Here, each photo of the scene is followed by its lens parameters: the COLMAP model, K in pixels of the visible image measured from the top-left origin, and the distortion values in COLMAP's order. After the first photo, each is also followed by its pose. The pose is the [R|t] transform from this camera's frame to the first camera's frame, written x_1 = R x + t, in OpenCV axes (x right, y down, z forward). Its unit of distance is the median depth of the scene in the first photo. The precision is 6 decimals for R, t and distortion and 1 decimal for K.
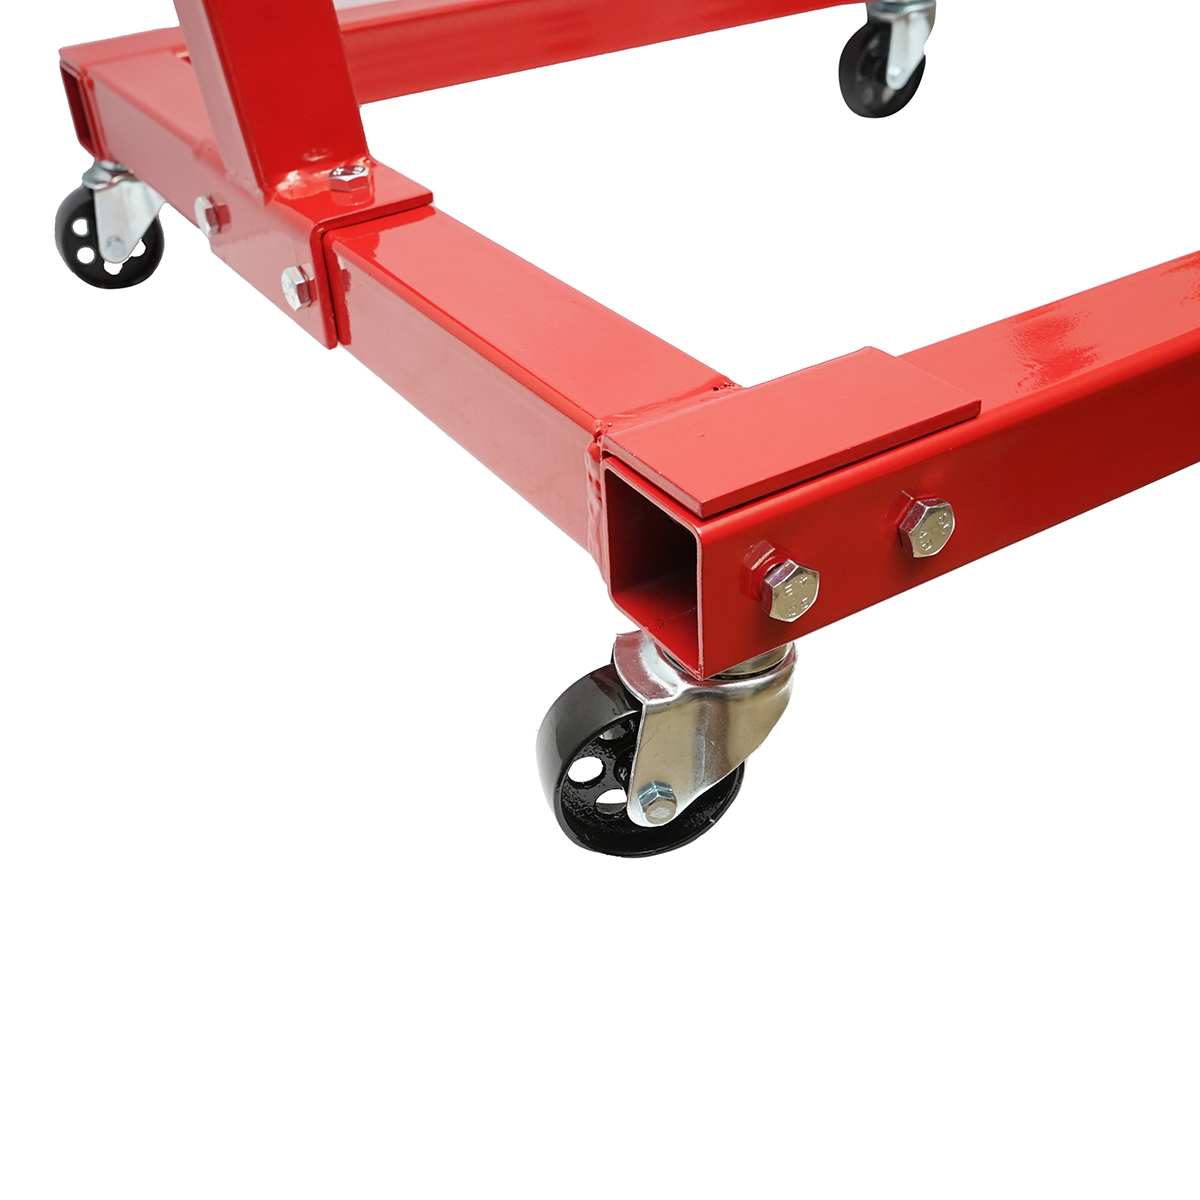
lens RADIAL K [[1480.9, 0, 600.0], [0, 1480.9, 600.0], [0, 0, 1]] dist [-0.017942, -0.035833]
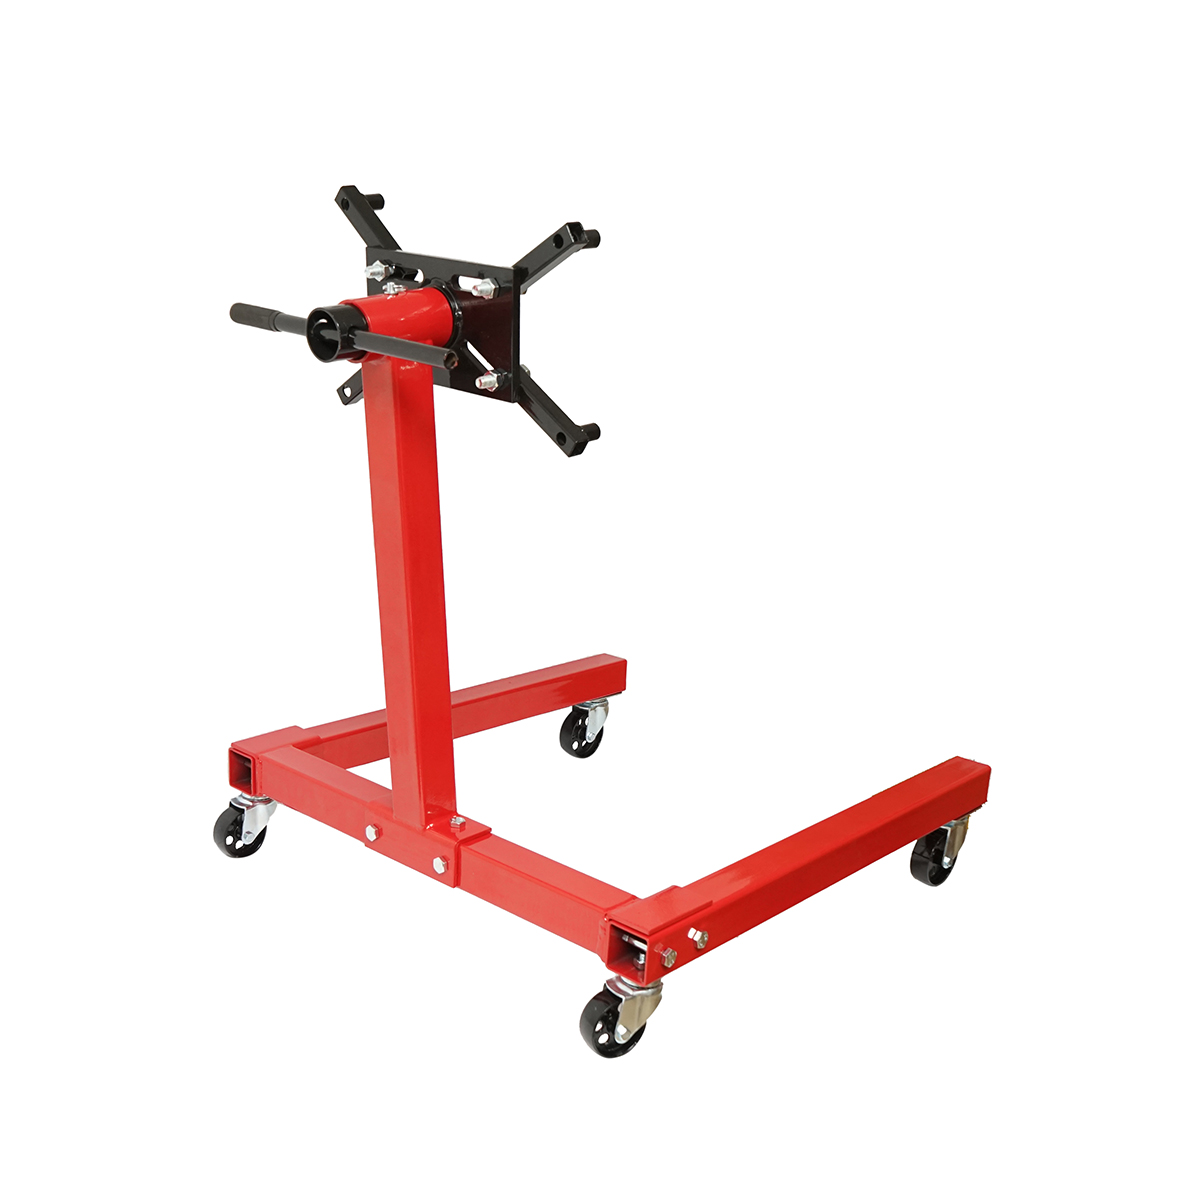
lens RADIAL K [[1480.9, 0, 600.0], [0, 1480.9, 600.0], [0, 0, 1]] dist [-0.017942, -0.035833]
pose [[0.951744, 0.035526, 0.304831, -0.970014], [0.069110, 0.942954, -0.325670, 0.280657], [-0.299011, 0.331021, 0.894996, -2.029656]]
